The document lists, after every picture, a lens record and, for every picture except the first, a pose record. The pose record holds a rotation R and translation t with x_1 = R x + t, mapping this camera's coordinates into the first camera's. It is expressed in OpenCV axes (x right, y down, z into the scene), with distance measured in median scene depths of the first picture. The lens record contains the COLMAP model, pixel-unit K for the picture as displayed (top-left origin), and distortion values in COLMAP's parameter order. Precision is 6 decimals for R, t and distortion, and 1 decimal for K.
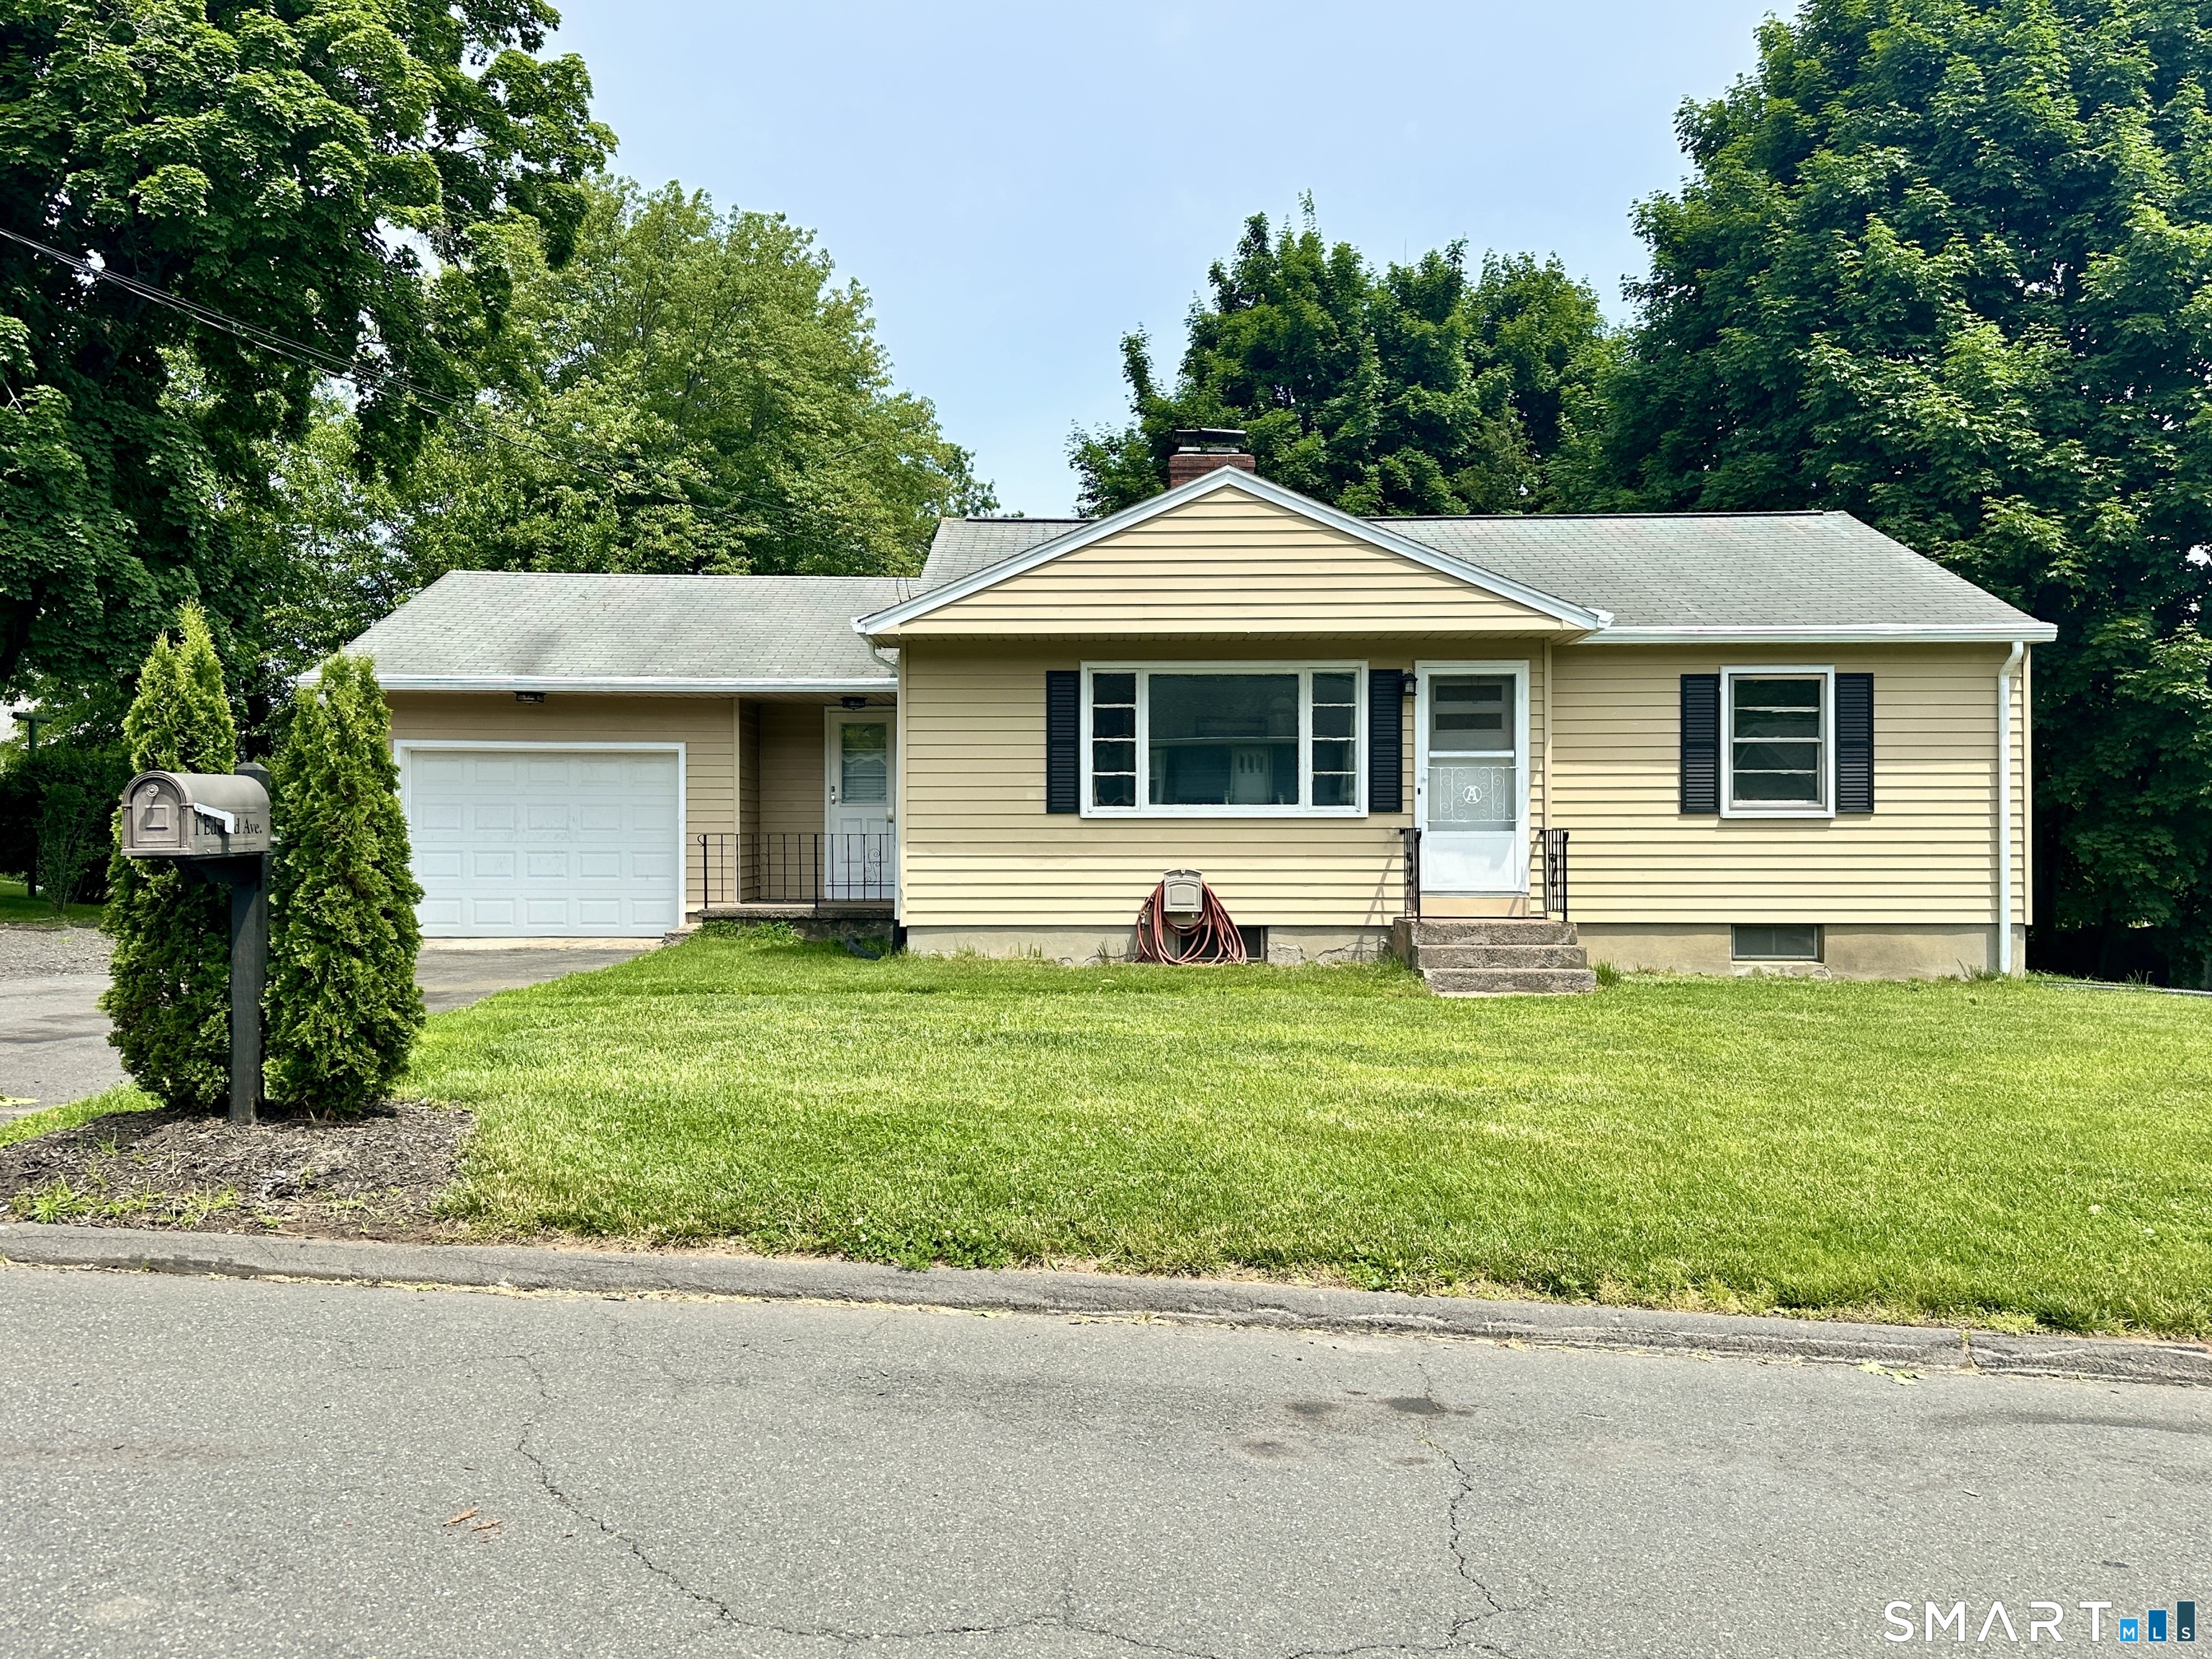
lens RADIAL K [[1791.2, 0, 1106.0], [0, 1791.2, 829.5], [0, 0, 1]] dist [0.155802, -0.233535]
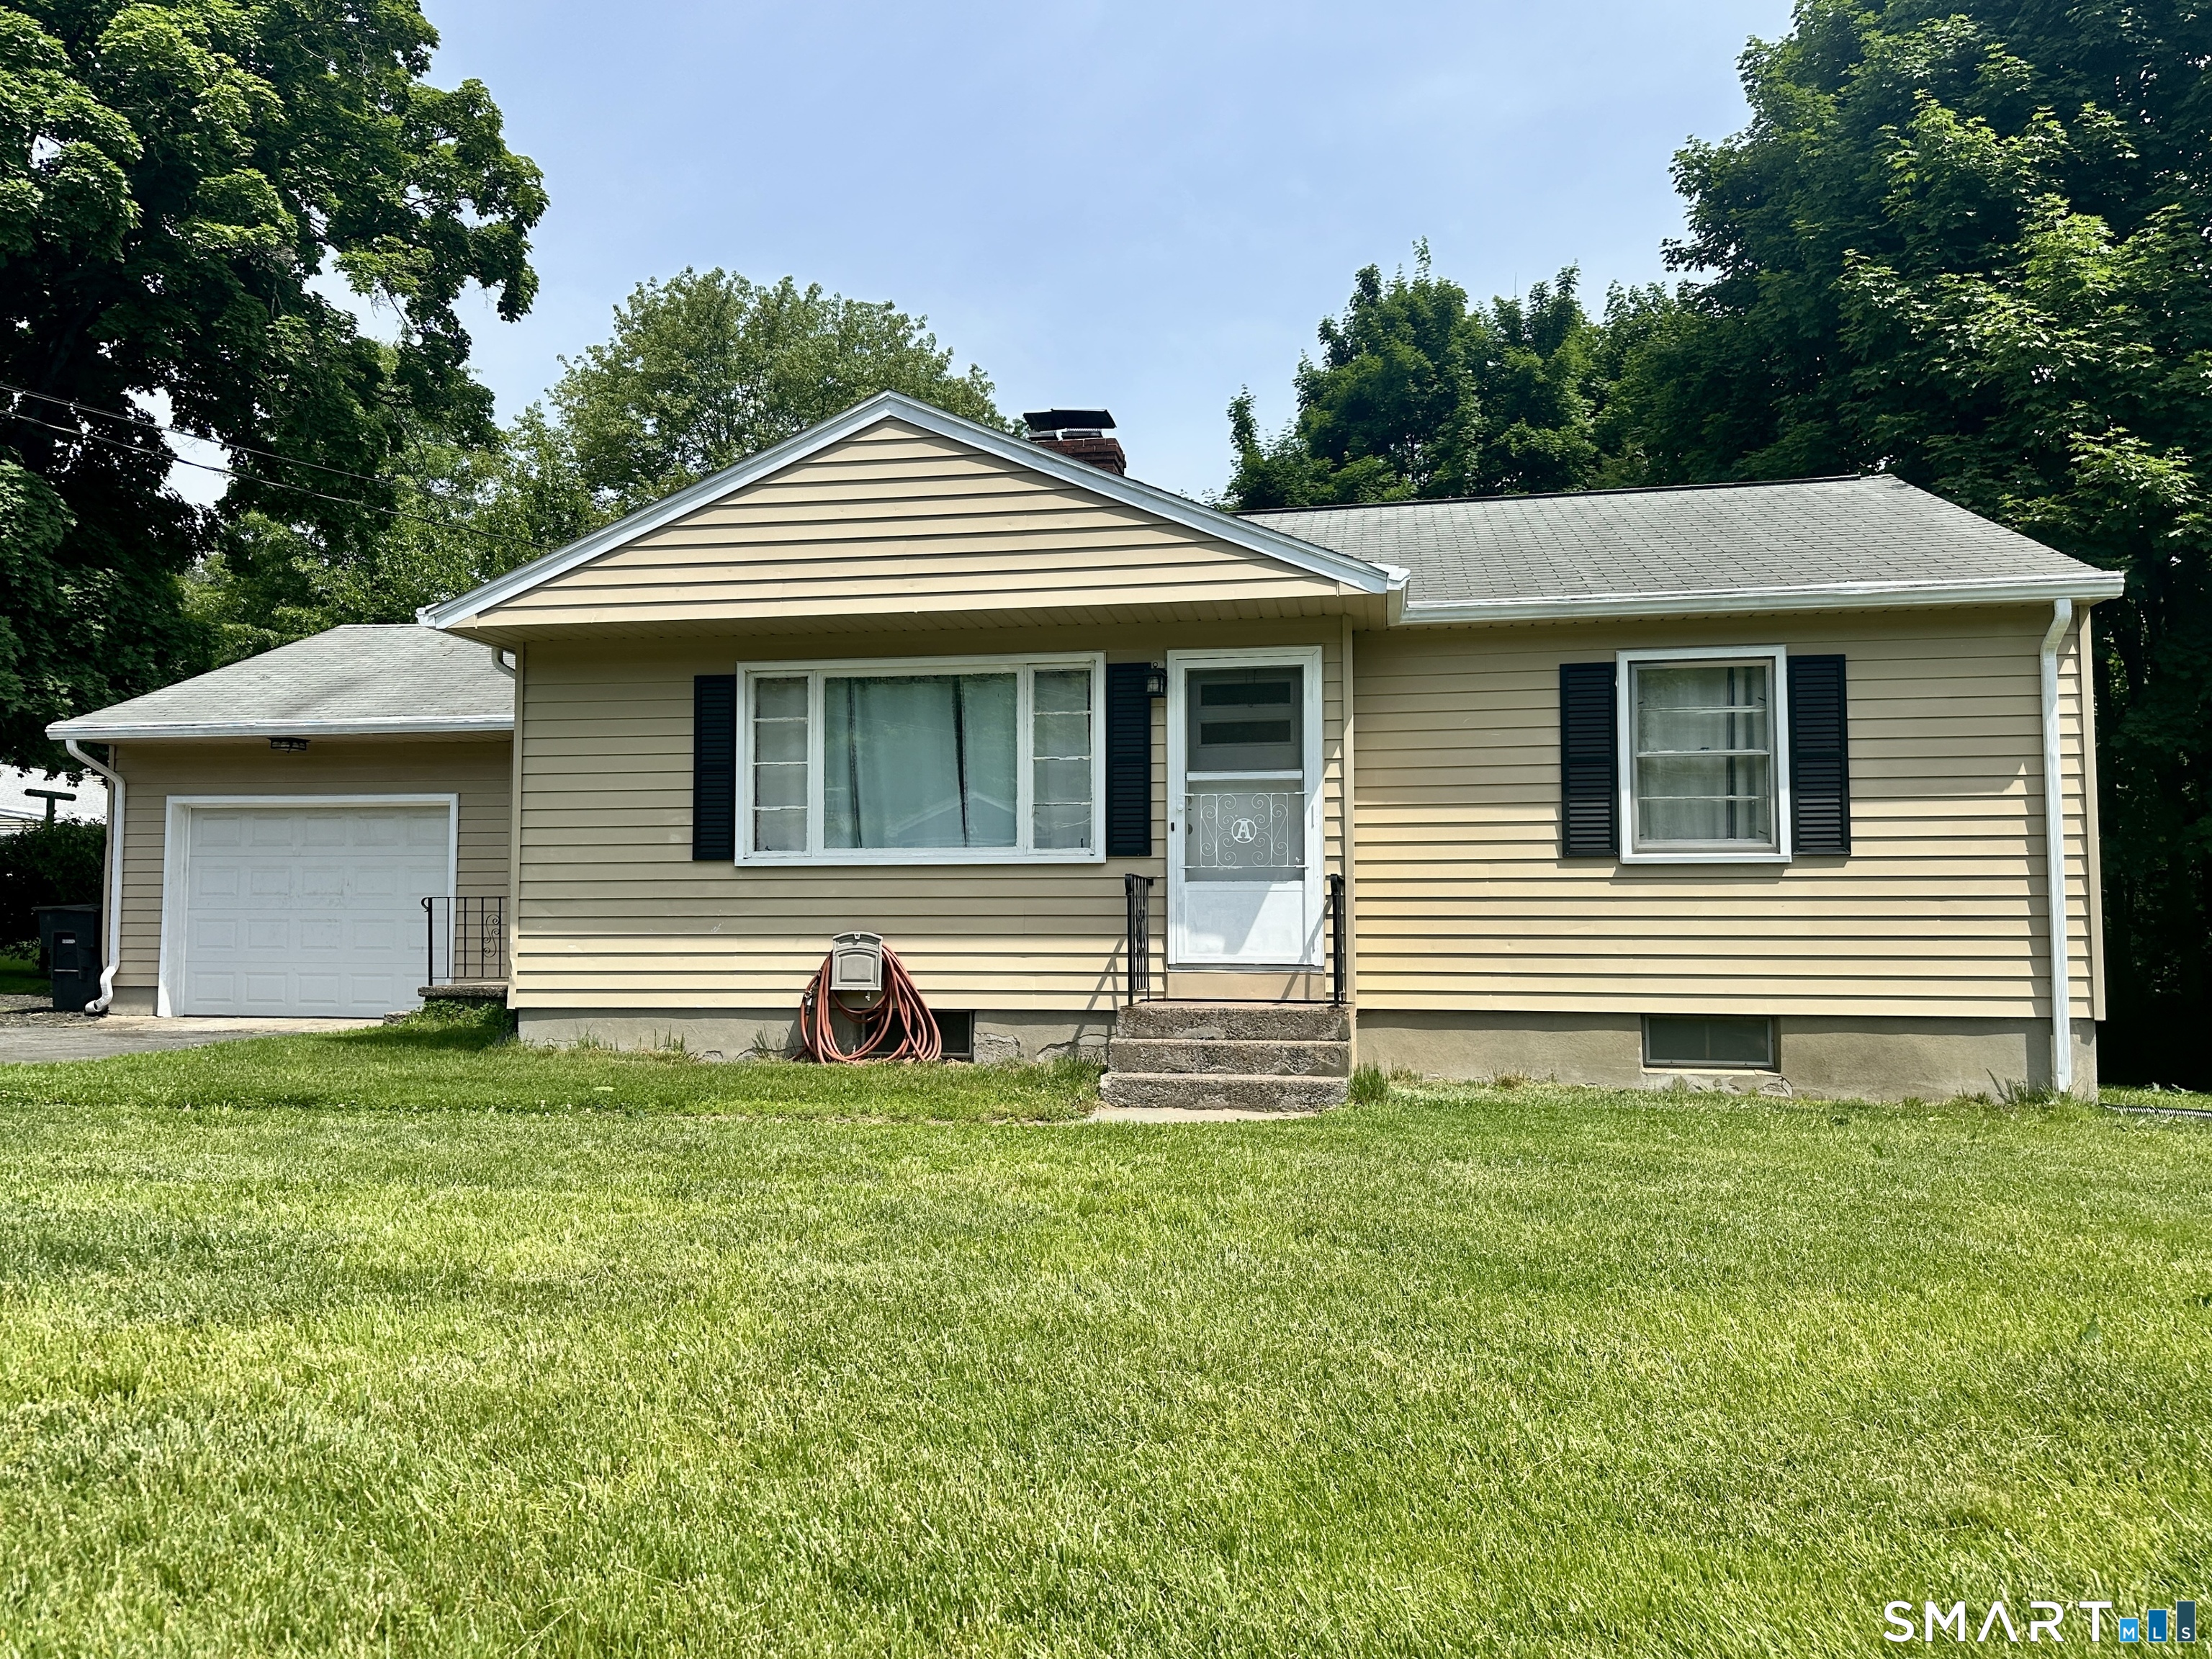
lens RADIAL K [[1656.1, 0, 1092.8], [0, 1656.1, 831.8], [0, 0, 1]] dist [0.091860, -0.085962]
pose [[0.982793, -0.010250, -0.184425, 0.255727], [0.000225, 0.998525, -0.054294, 0.016521], [0.184709, 0.053318, 0.981346, 0.320064]]
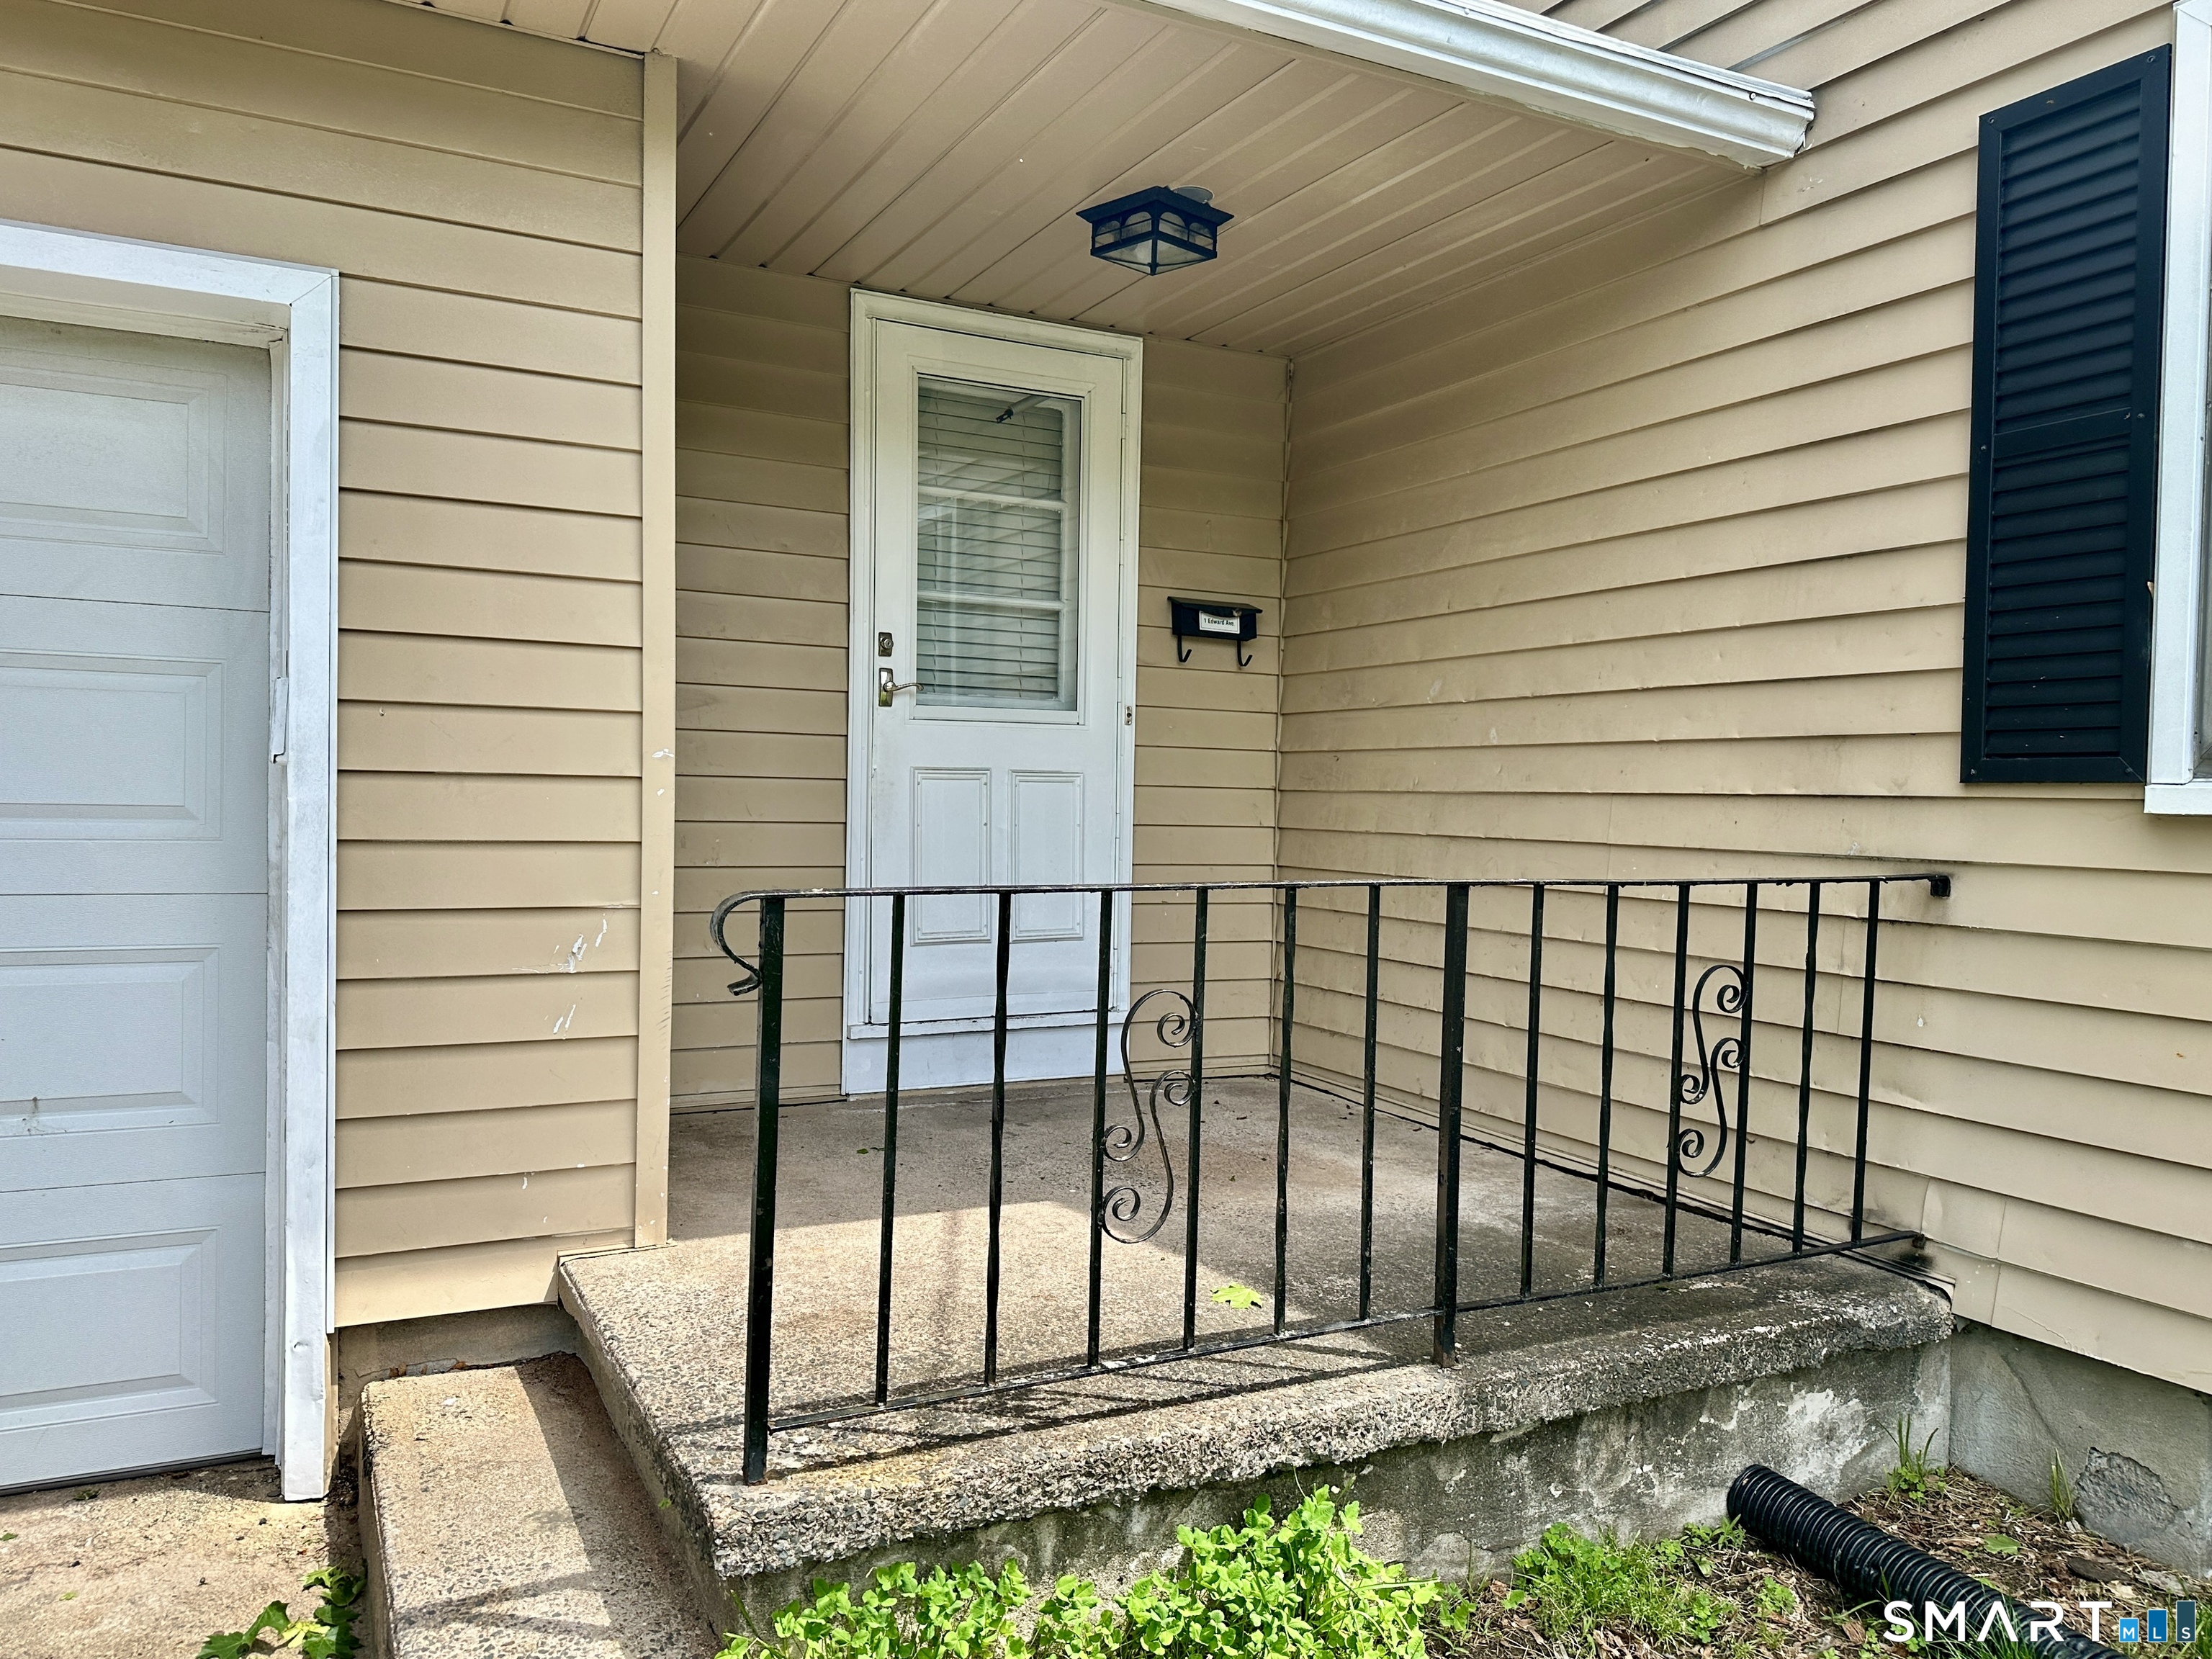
lens RADIAL K [[1608.6, 0, 1106.0], [0, 1608.6, 829.5], [0, 0, 1]] dist [0.141377, -0.235711]
pose [[0.890093, 0.008082, 0.455707, -0.284482], [-0.026120, 0.999104, 0.033299, -0.006810], [-0.455030, -0.041542, 0.889507, 0.999906]]
